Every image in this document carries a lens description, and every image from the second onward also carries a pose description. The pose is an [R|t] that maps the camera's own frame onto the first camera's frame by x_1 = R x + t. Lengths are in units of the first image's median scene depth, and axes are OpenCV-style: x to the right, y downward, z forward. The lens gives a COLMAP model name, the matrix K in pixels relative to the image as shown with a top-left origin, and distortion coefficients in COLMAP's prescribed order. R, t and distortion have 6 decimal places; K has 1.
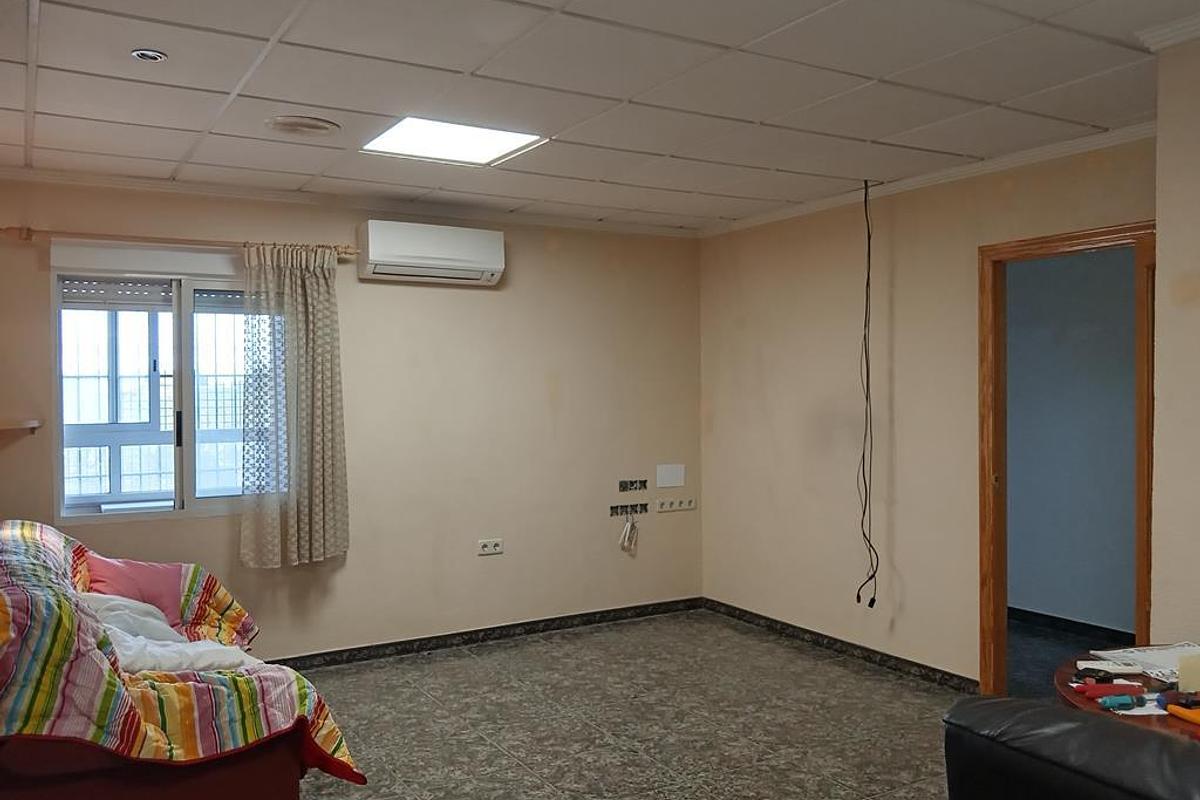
lens RADIAL K [[981.9, 0, 591.9], [0, 981.9, 397.0], [0, 0, 1]] dist [0.050345, -0.085611]
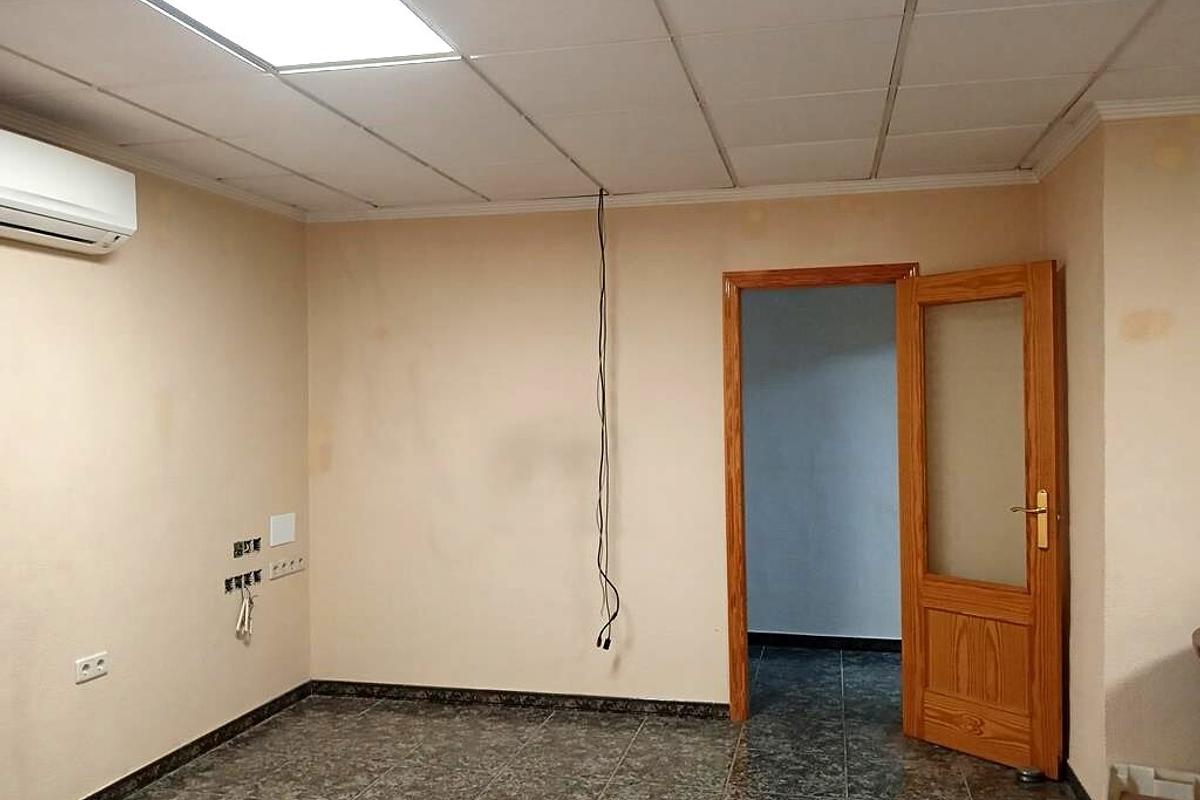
lens RADIAL K [[981.9, 0, 600.7], [0, 981.9, 400.5], [0, 0, 1]] dist [0.050345, -0.085611]
pose [[0.694054, 0.000884, 0.719922, -0.367811], [0.016564, 0.999715, -0.017197, -0.003784], [-0.719732, 0.023860, 0.693841, 0.346189]]
